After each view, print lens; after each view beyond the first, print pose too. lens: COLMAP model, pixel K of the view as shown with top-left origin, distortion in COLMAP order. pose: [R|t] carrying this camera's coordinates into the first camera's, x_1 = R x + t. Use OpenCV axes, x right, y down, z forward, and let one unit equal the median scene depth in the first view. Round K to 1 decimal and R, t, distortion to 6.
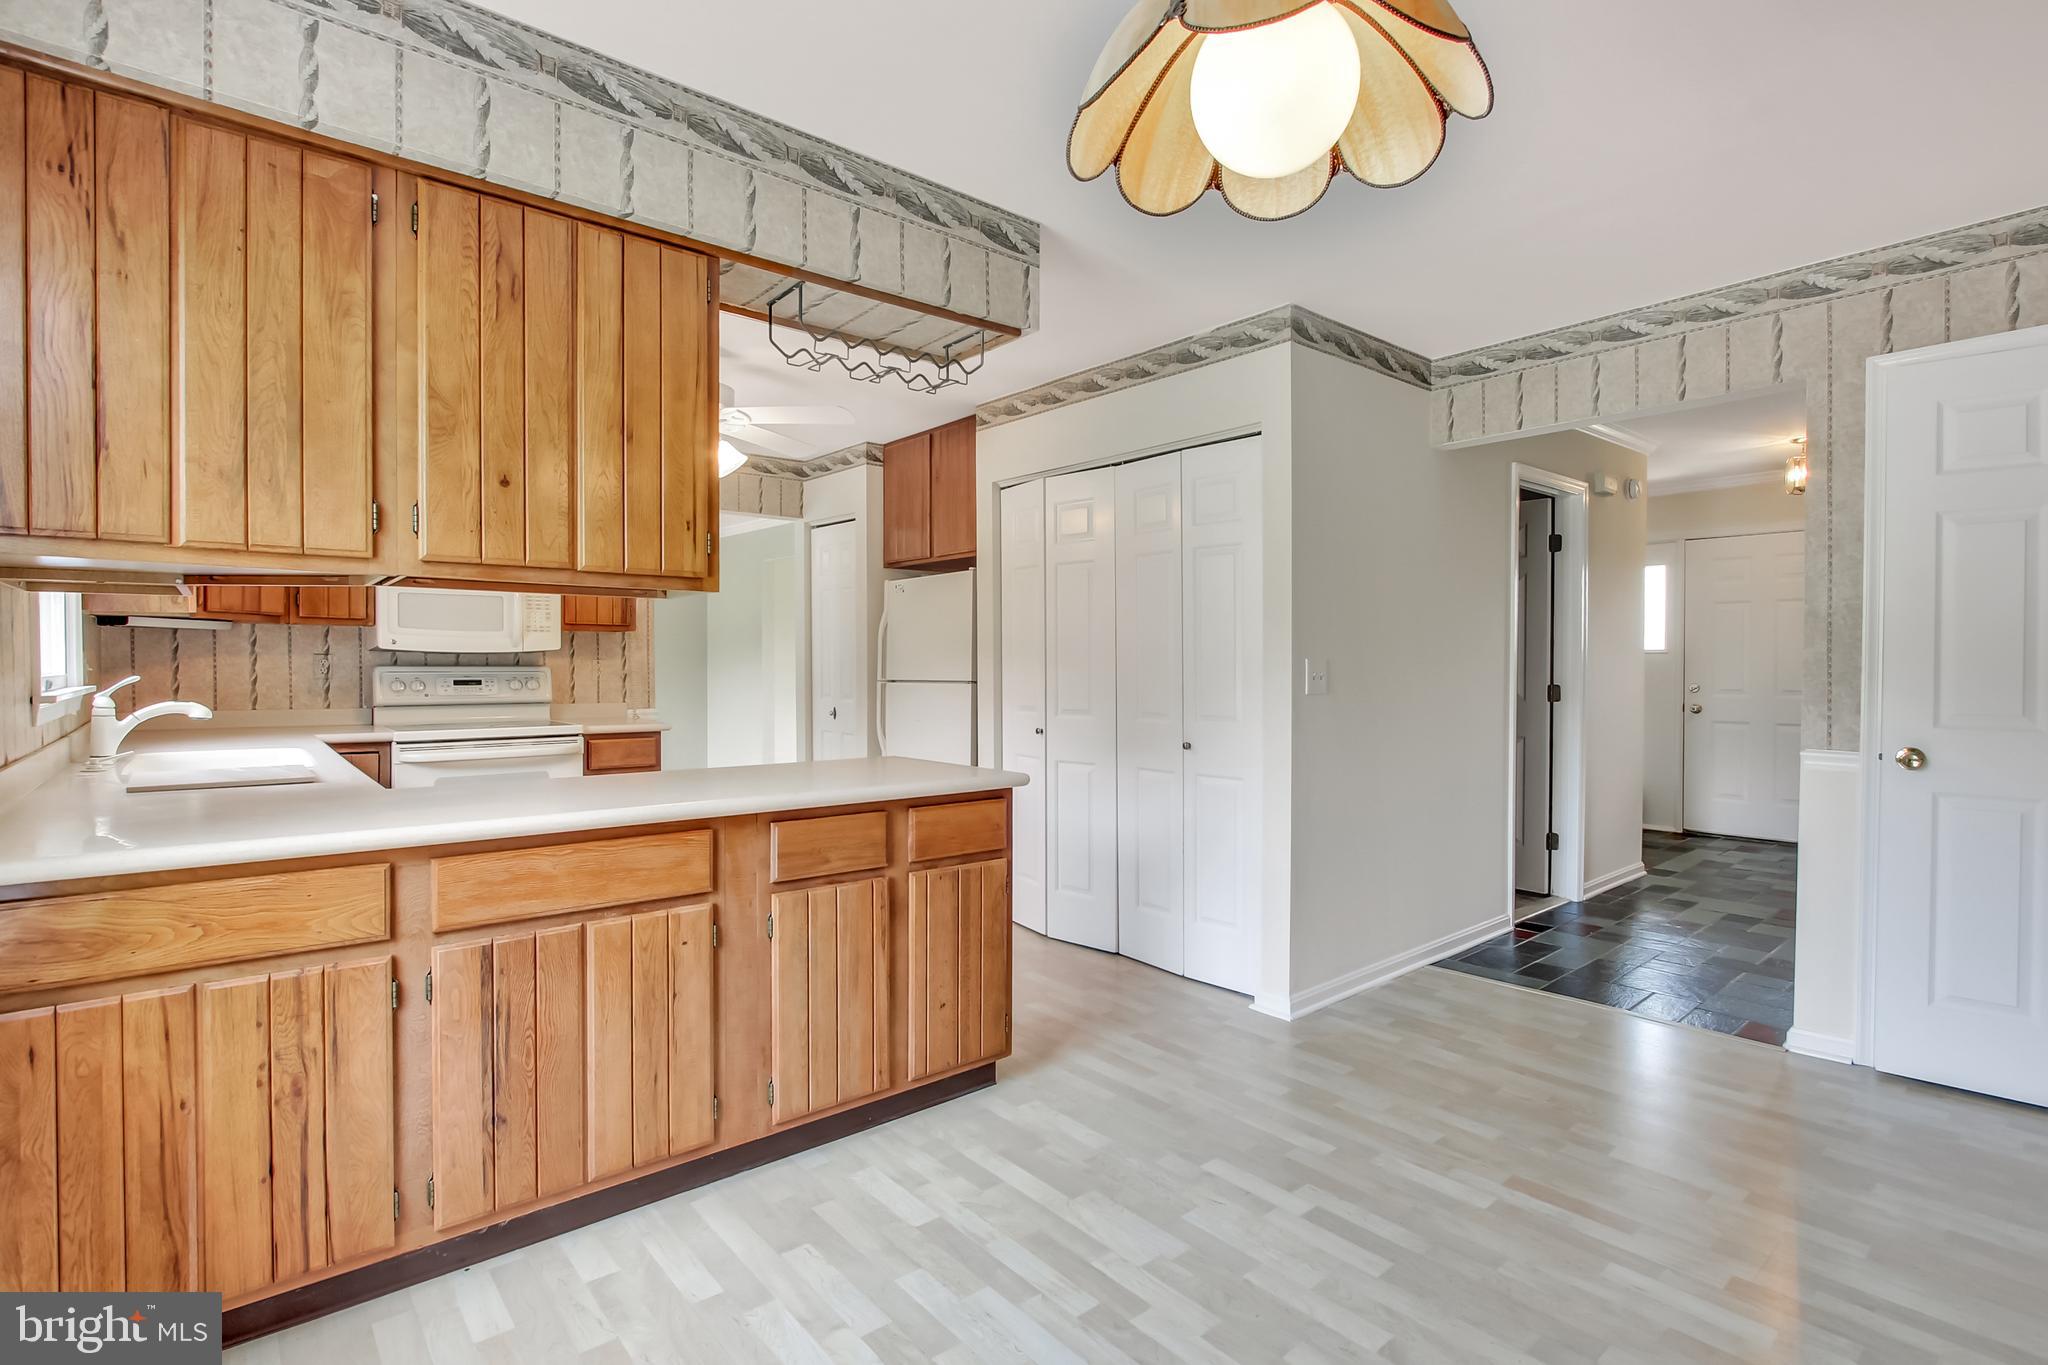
lens RADIAL K [[964.6, 0, 1024.0], [0, 964.6, 682.5], [0, 0, 1]] dist [-0.033732, -0.000139]
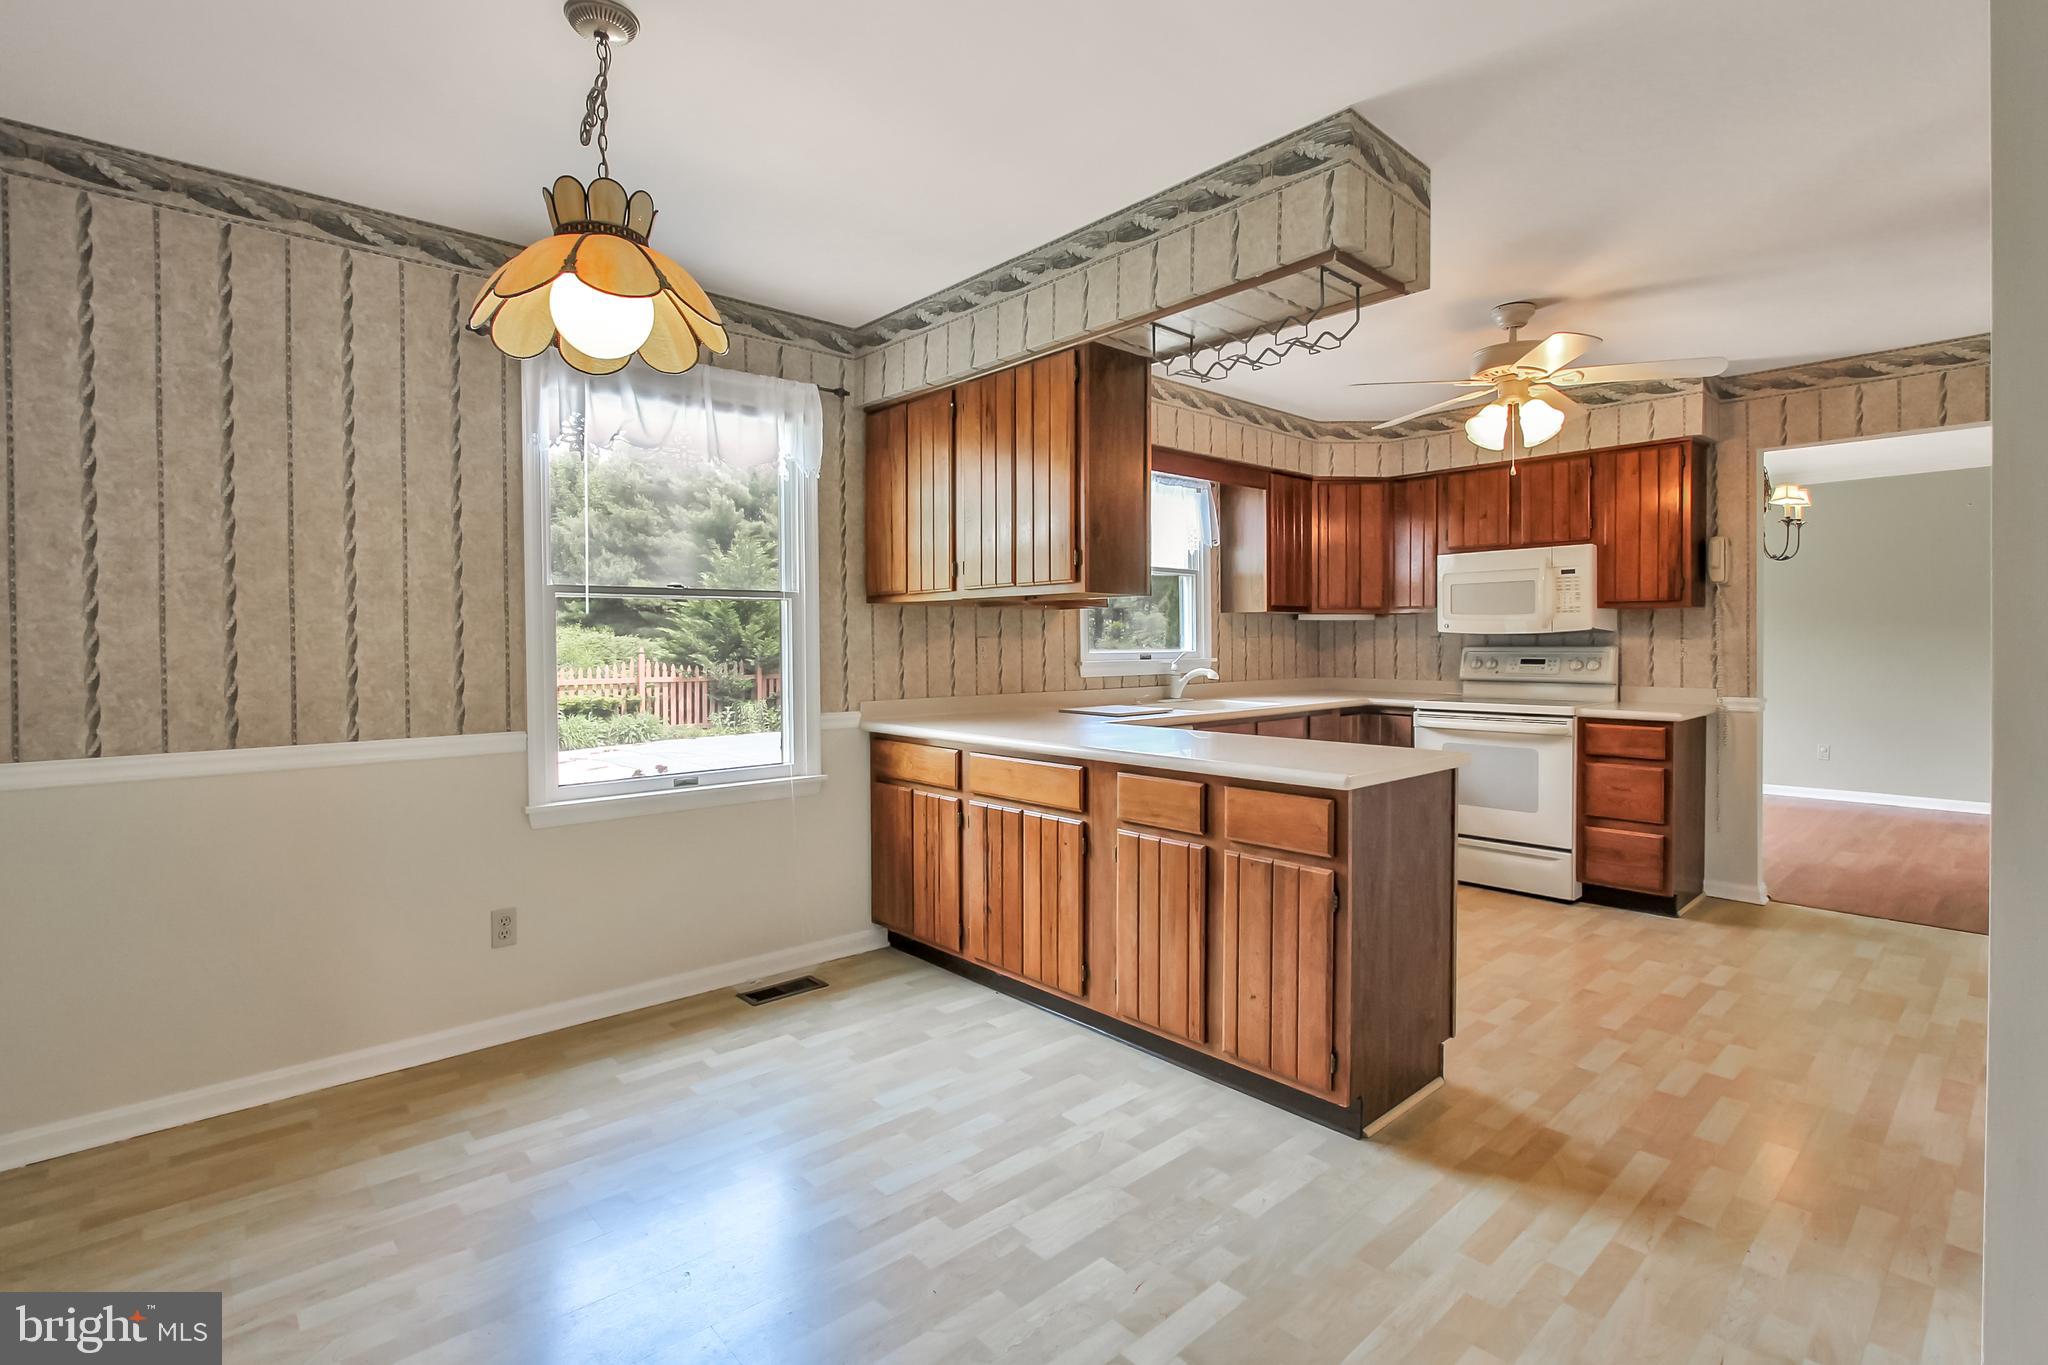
lens RADIAL K [[954.7, 0, 1023.5], [0, 954.7, 668.9], [0, 0, 1]] dist [-0.033617, -0.000064]
pose [[0.027197, 0.023011, -0.999365, 0.957889], [-0.014943, 0.999633, 0.022610, -0.015134], [0.999518, 0.014319, 0.027530, 0.821152]]
